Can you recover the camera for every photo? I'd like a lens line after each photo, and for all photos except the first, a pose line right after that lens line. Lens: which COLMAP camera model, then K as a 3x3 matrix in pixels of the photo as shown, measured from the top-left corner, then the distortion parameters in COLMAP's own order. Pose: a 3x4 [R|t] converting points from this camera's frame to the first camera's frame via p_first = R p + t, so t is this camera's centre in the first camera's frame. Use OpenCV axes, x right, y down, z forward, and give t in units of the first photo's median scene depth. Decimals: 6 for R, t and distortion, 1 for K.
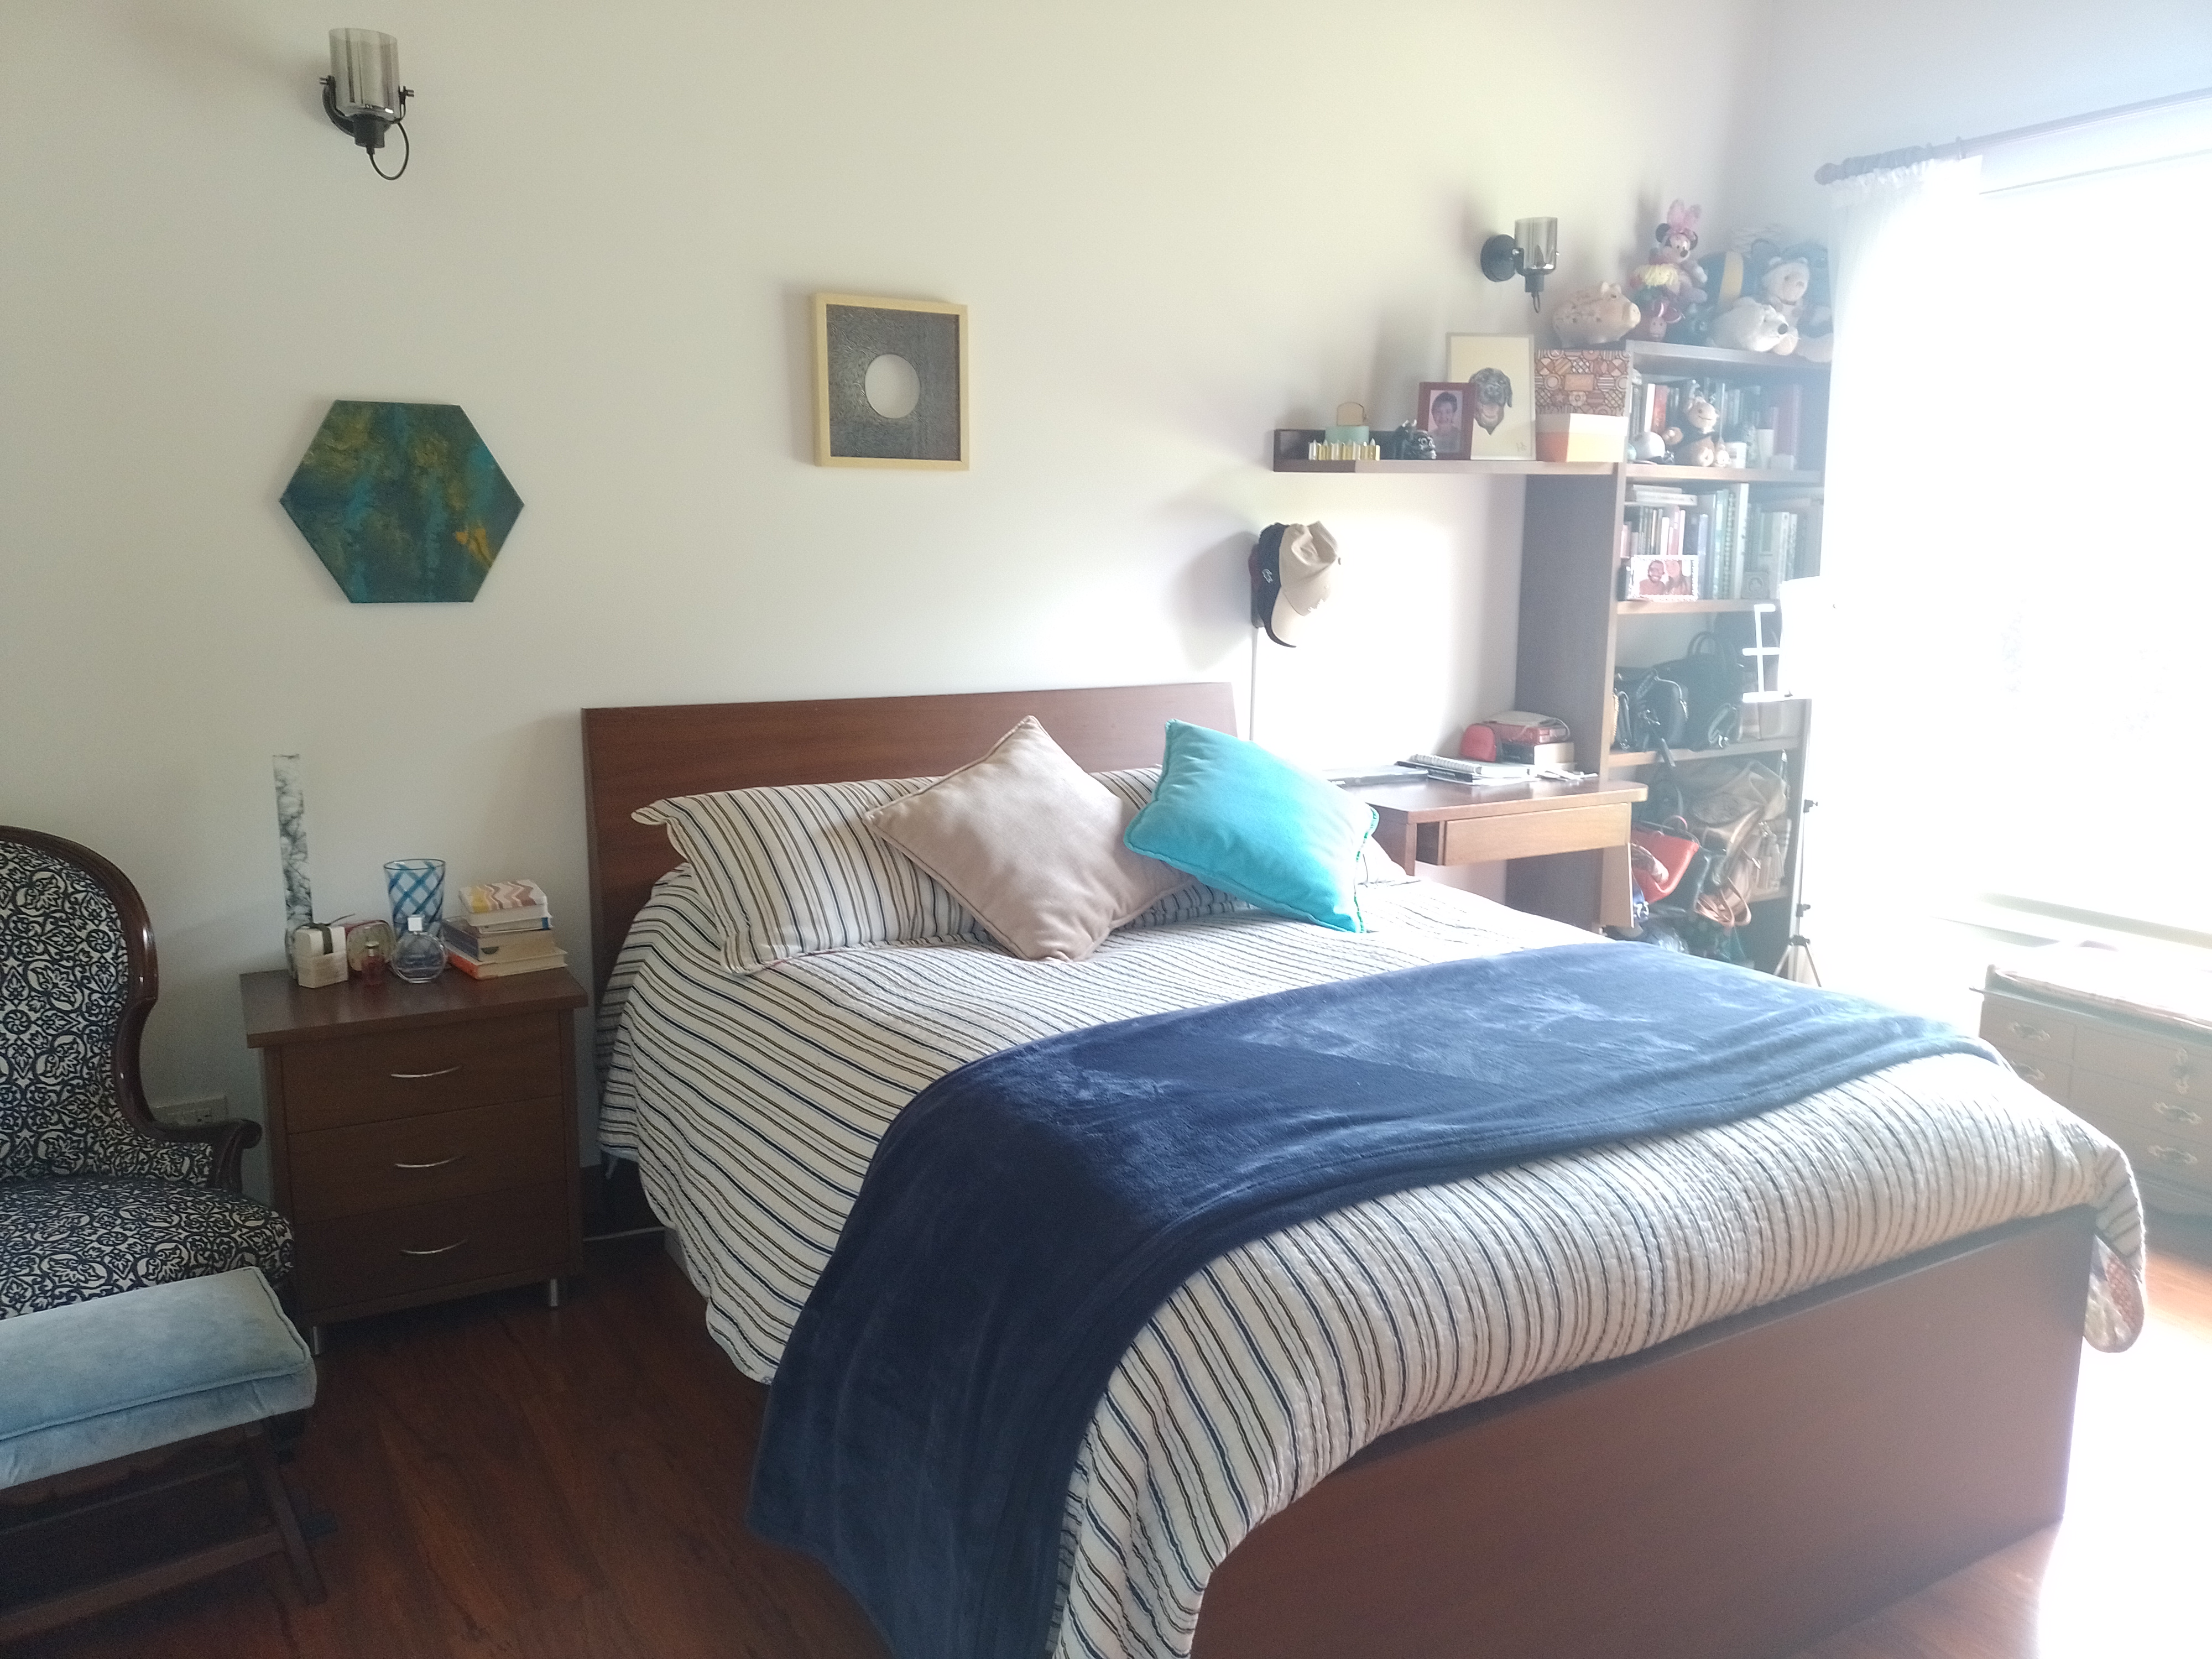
lens RADIAL K [[1643.6, 0, 1097.3], [0, 1643.6, 832.0], [0, 0, 1]] dist [0.039482, -0.042393]
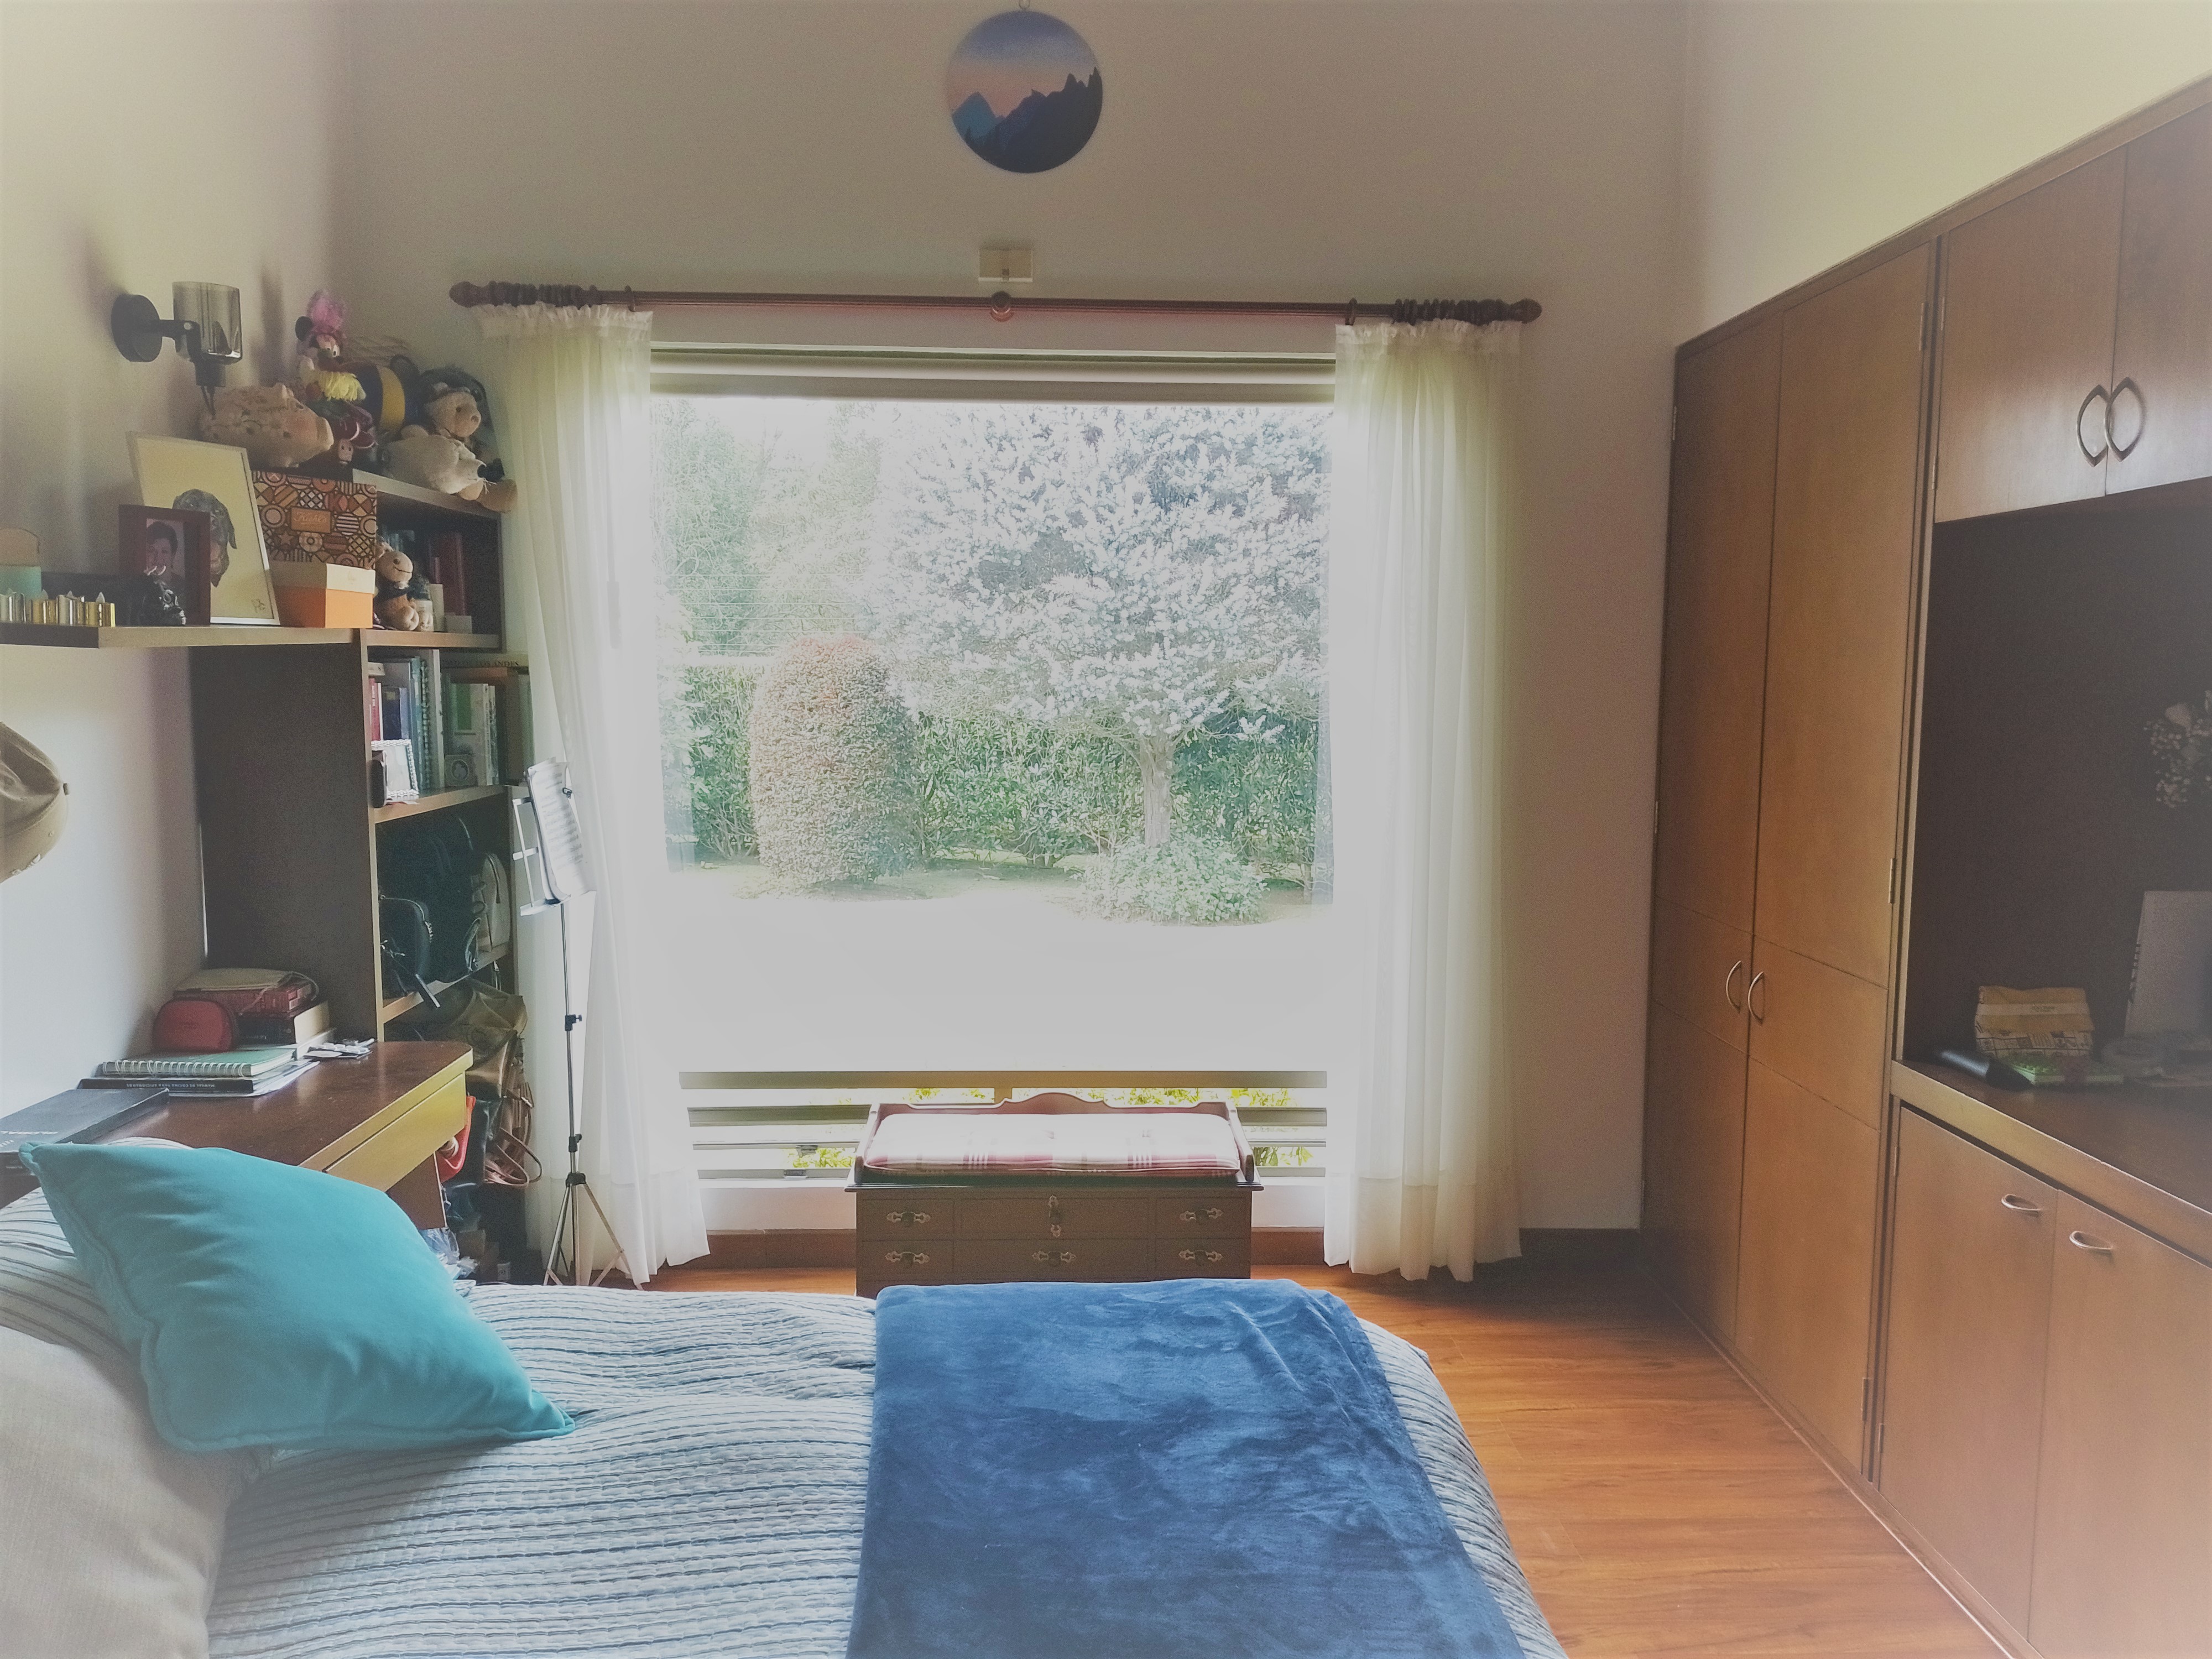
lens RADIAL K [[1643.6, 0, 1105.1], [0, 1643.6, 831.8], [0, 0, 1]] dist [0.039482, -0.042393]
pose [[0.491814, -0.092776, 0.865744, -0.174233], [0.147015, 0.988879, 0.022455, -0.096725], [-0.858199, 0.116234, 0.499984, 0.335506]]
